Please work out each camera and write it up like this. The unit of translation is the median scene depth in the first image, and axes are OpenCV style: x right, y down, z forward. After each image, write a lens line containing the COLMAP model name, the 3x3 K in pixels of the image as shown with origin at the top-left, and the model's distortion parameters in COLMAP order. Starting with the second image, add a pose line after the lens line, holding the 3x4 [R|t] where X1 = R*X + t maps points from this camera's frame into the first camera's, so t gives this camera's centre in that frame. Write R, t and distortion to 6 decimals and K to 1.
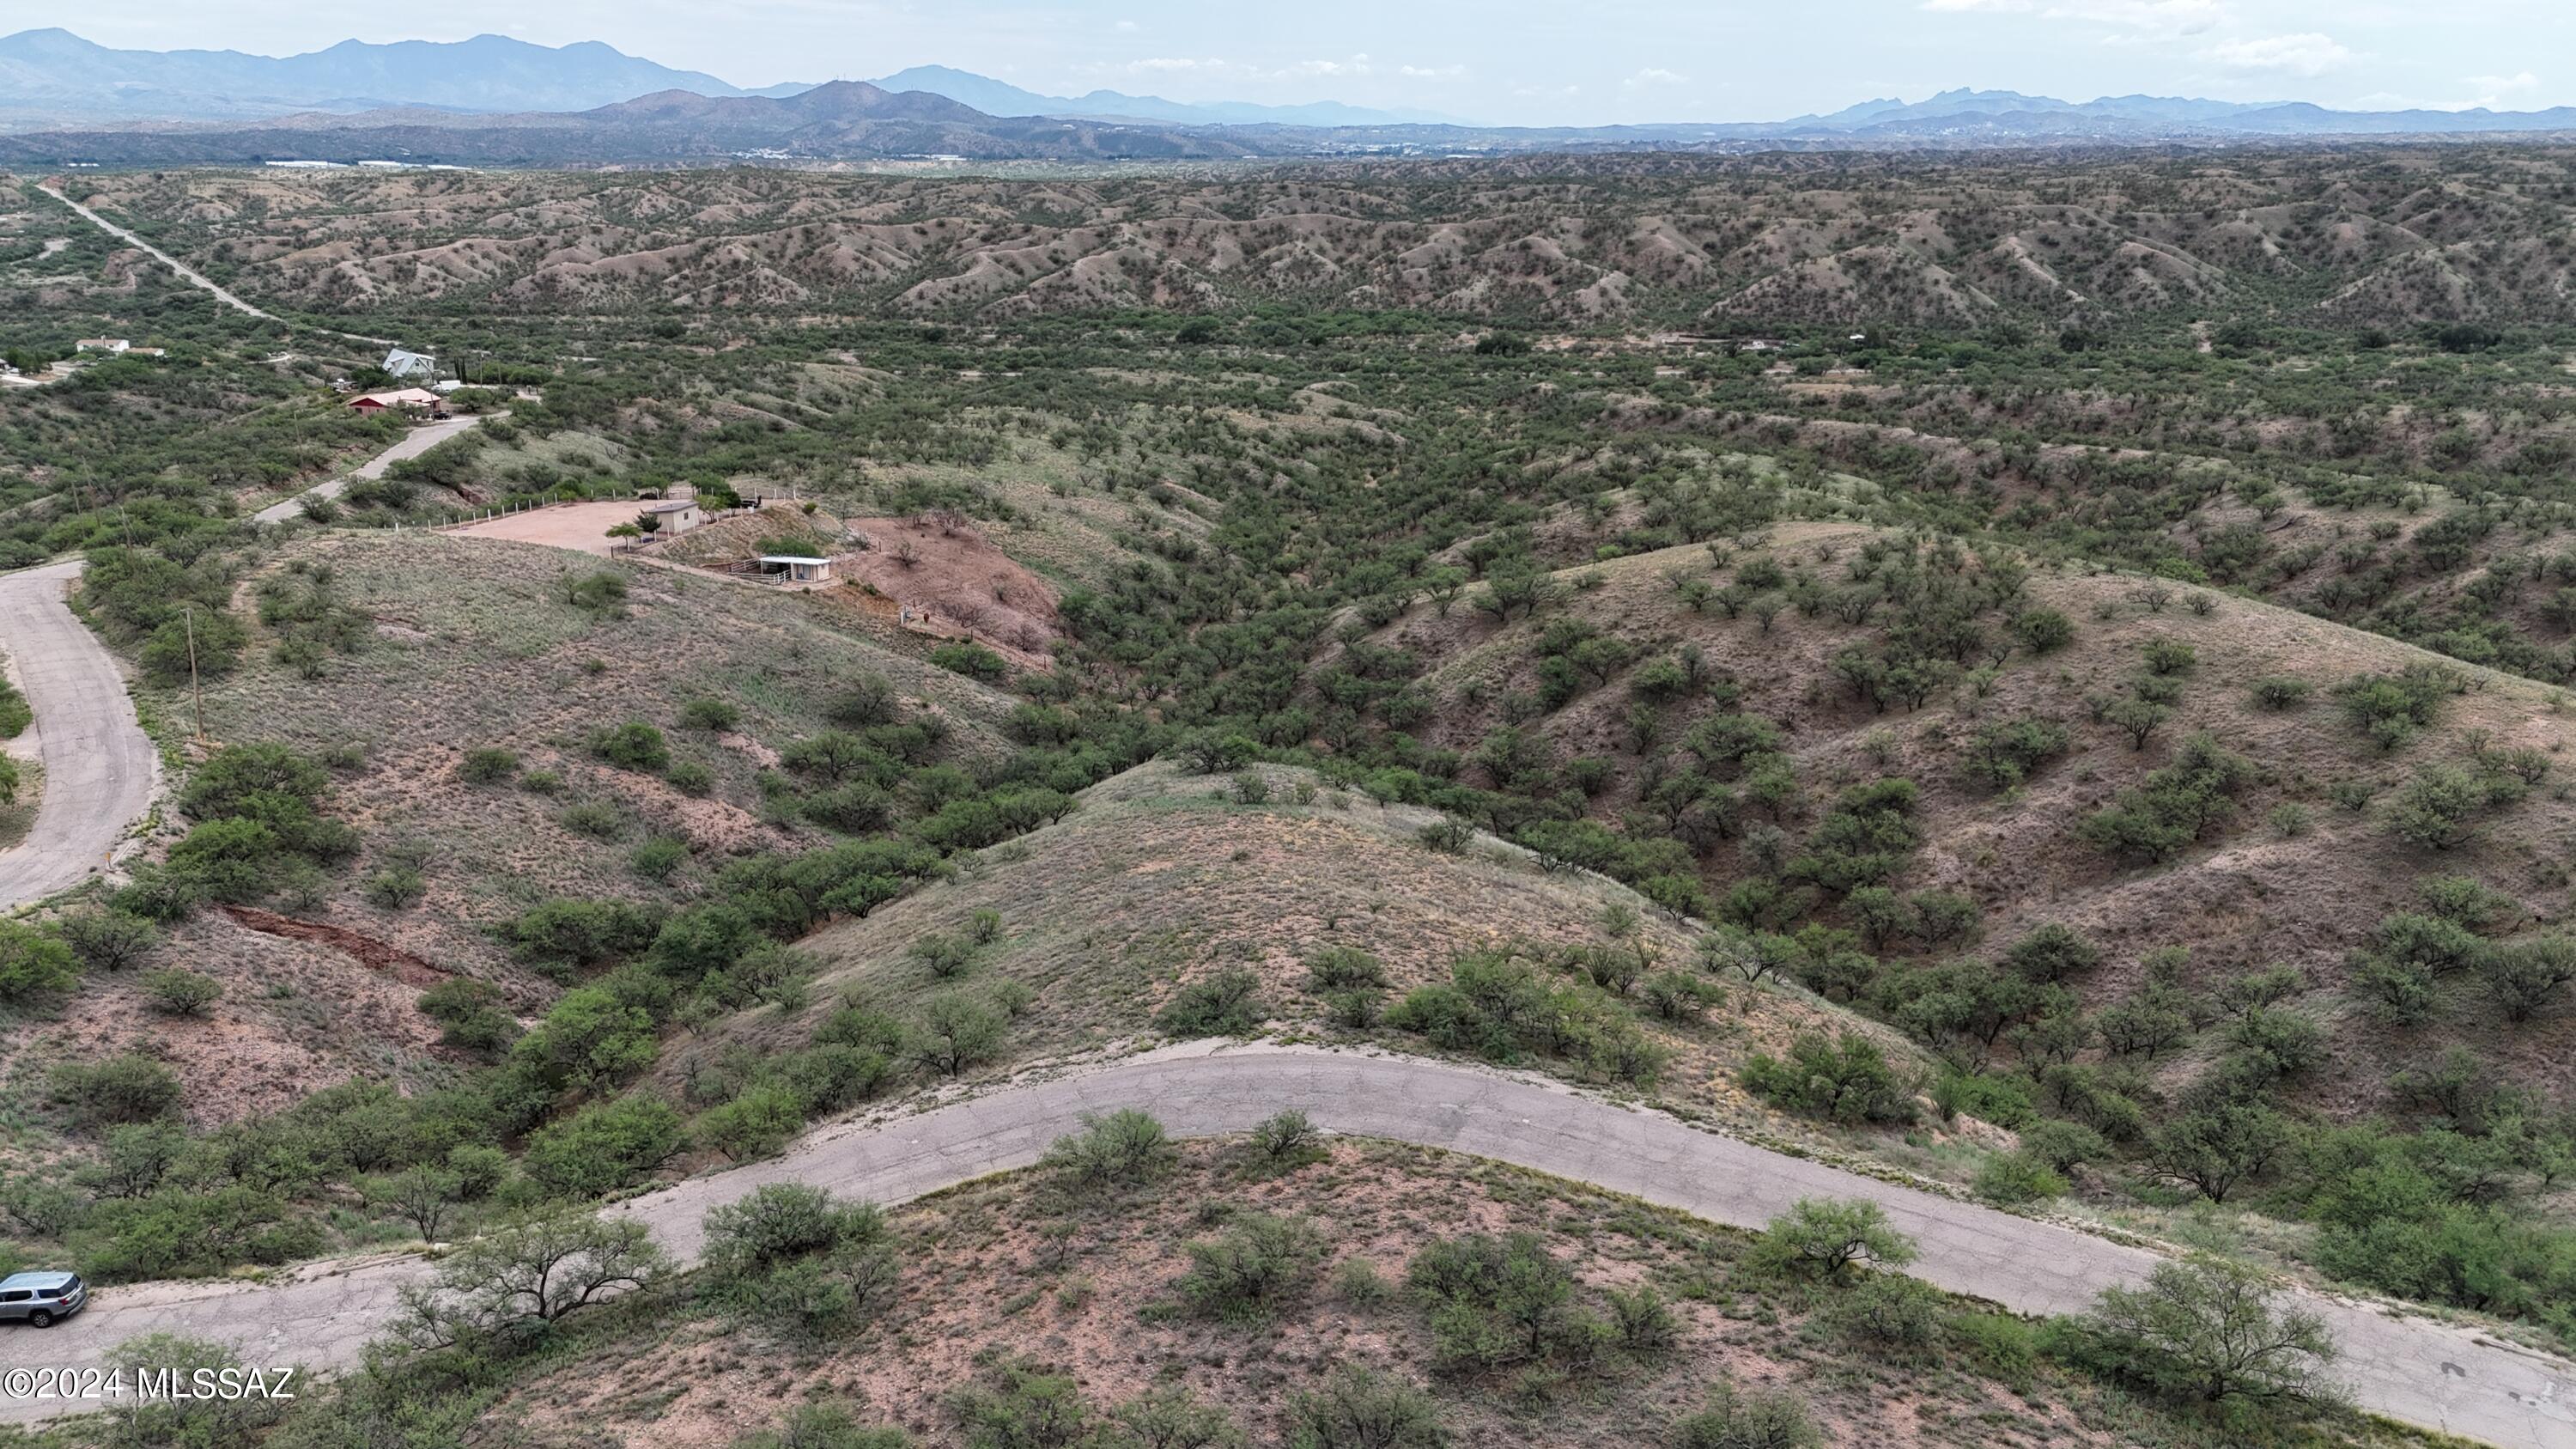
lens RADIAL K [[1883.9, 0, 1285.6], [0, 1883.9, 735.4], [0, 0, 1]] dist [0.066321, -0.061890]
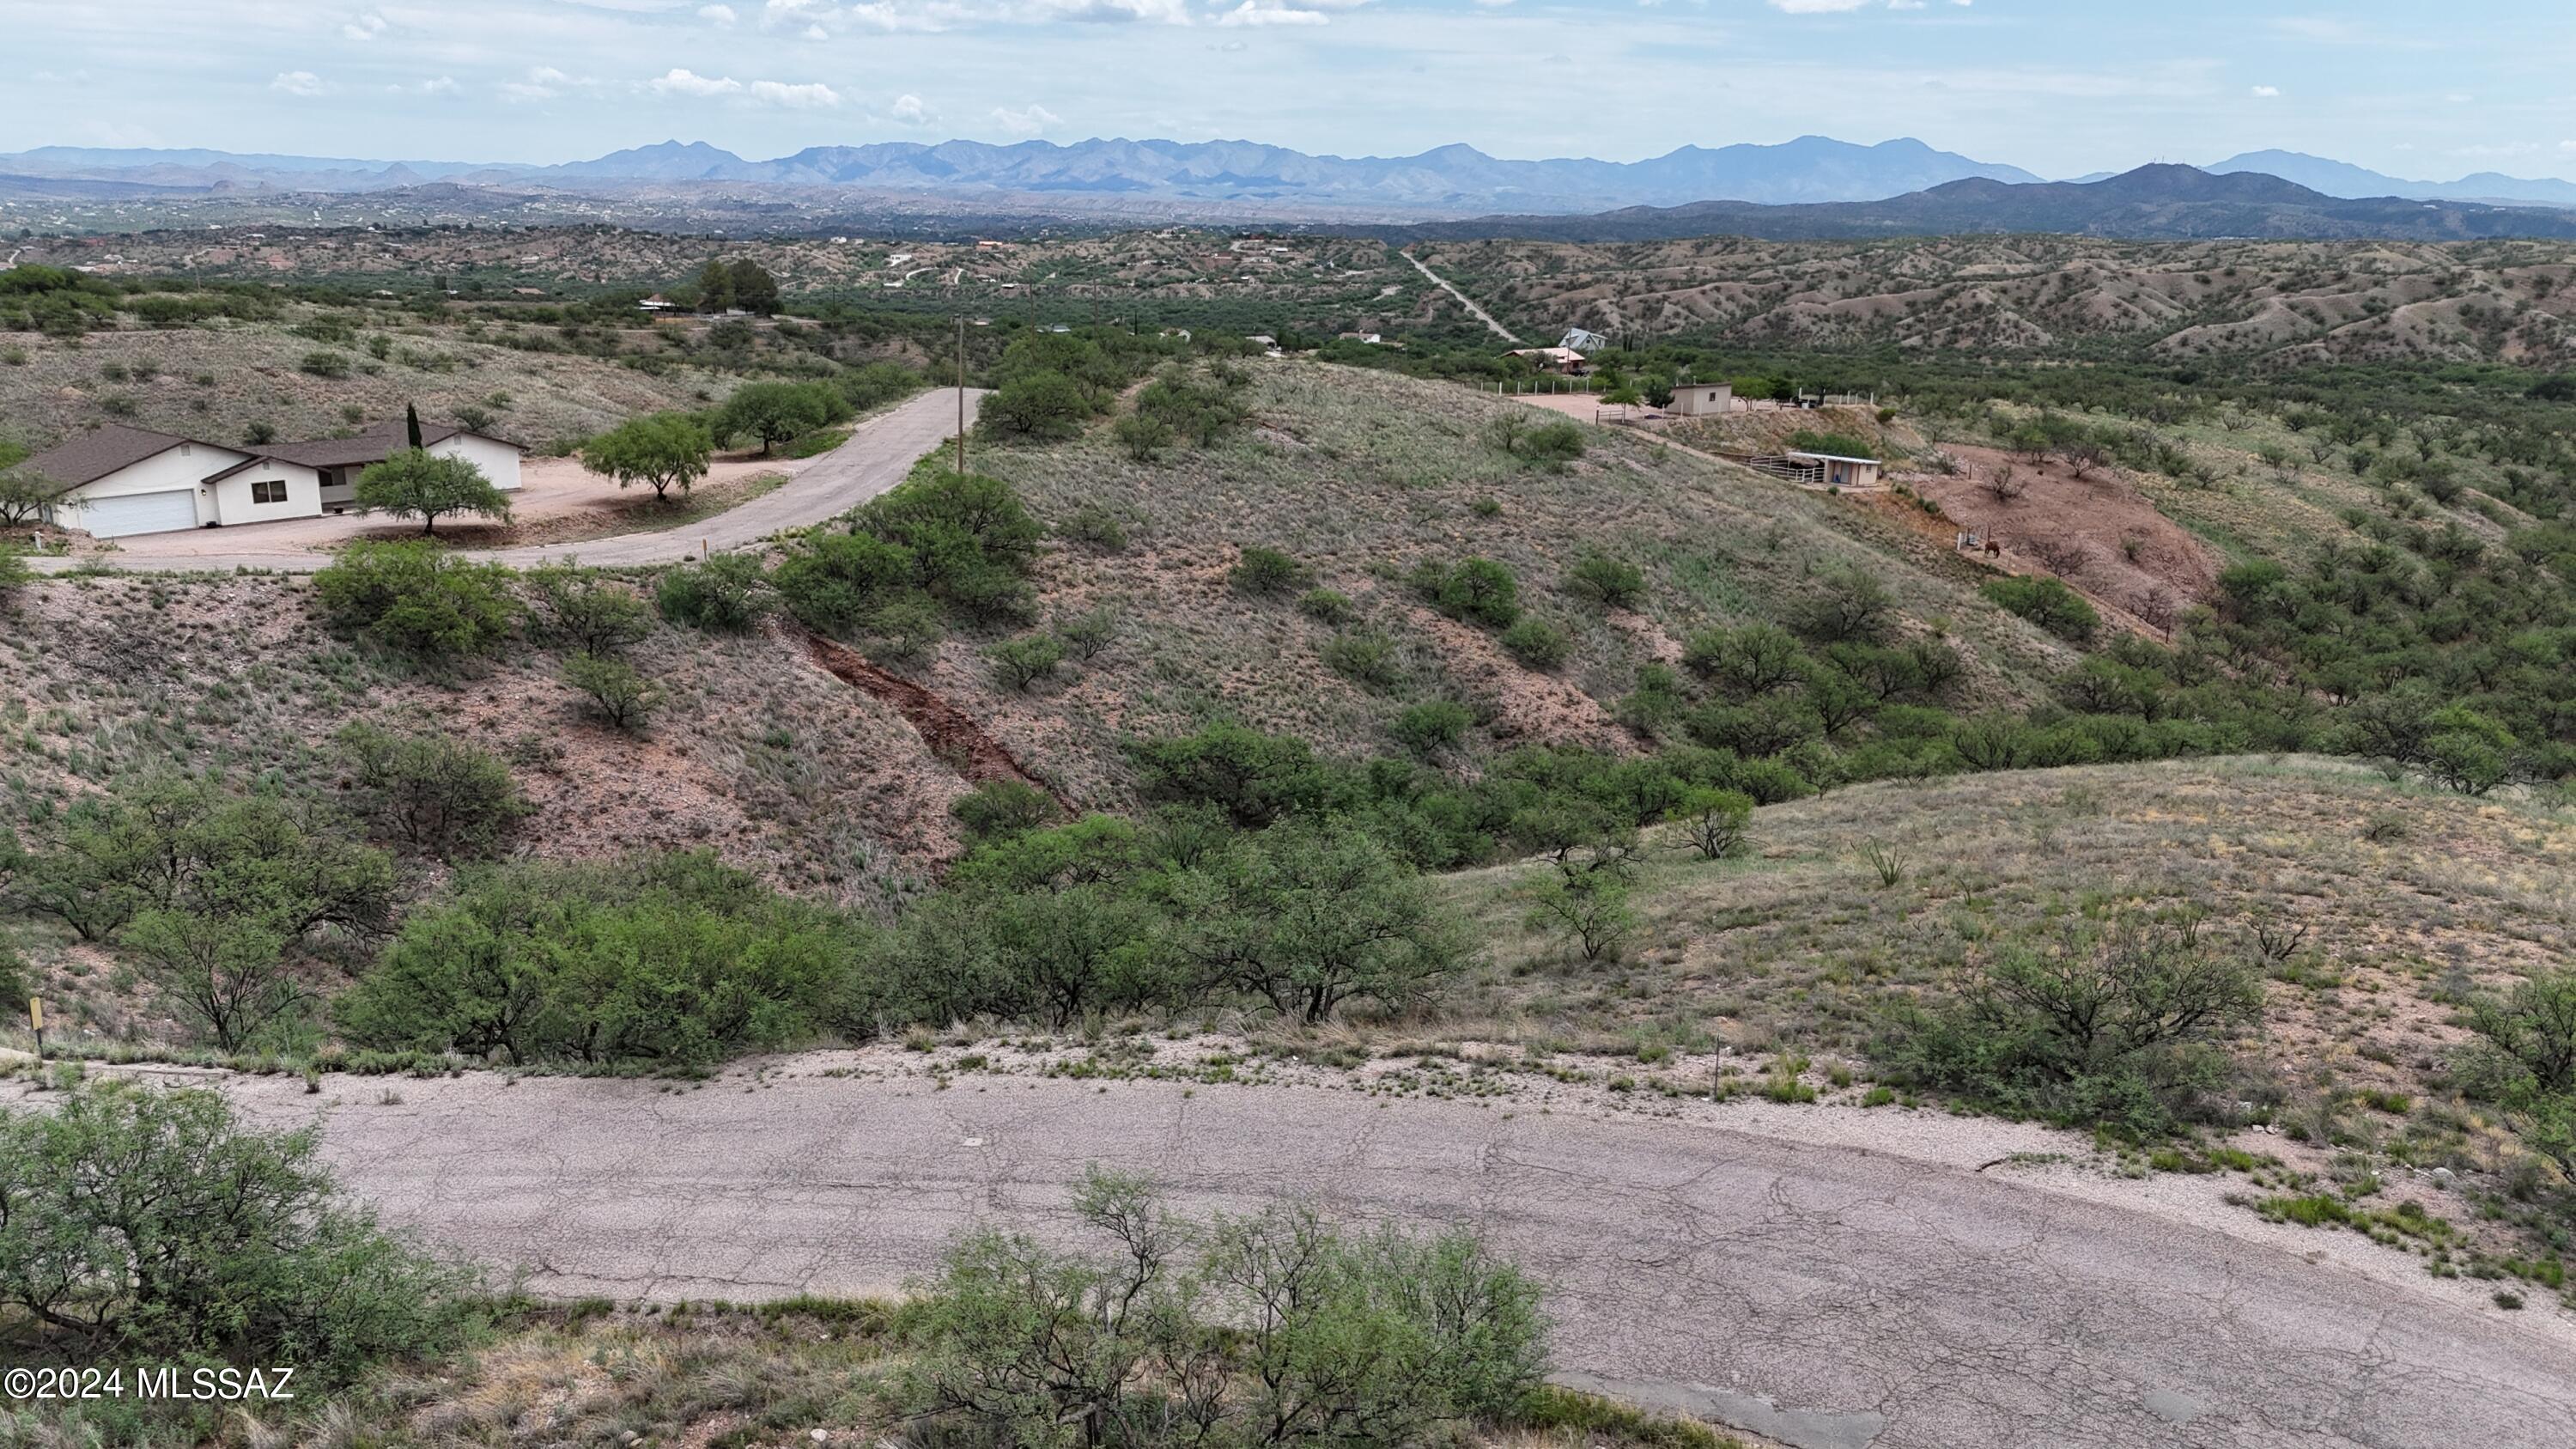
lens RADIAL K [[1883.9, 0, 1282.6], [0, 1883.9, 736.0], [0, 0, 1]] dist [0.066321, -0.061890]
pose [[0.806070, 0.153875, -0.571466, 0.009406], [-0.179671, 0.983660, 0.011433, 0.037805], [0.563888, 0.093460, 0.820546, 0.218995]]
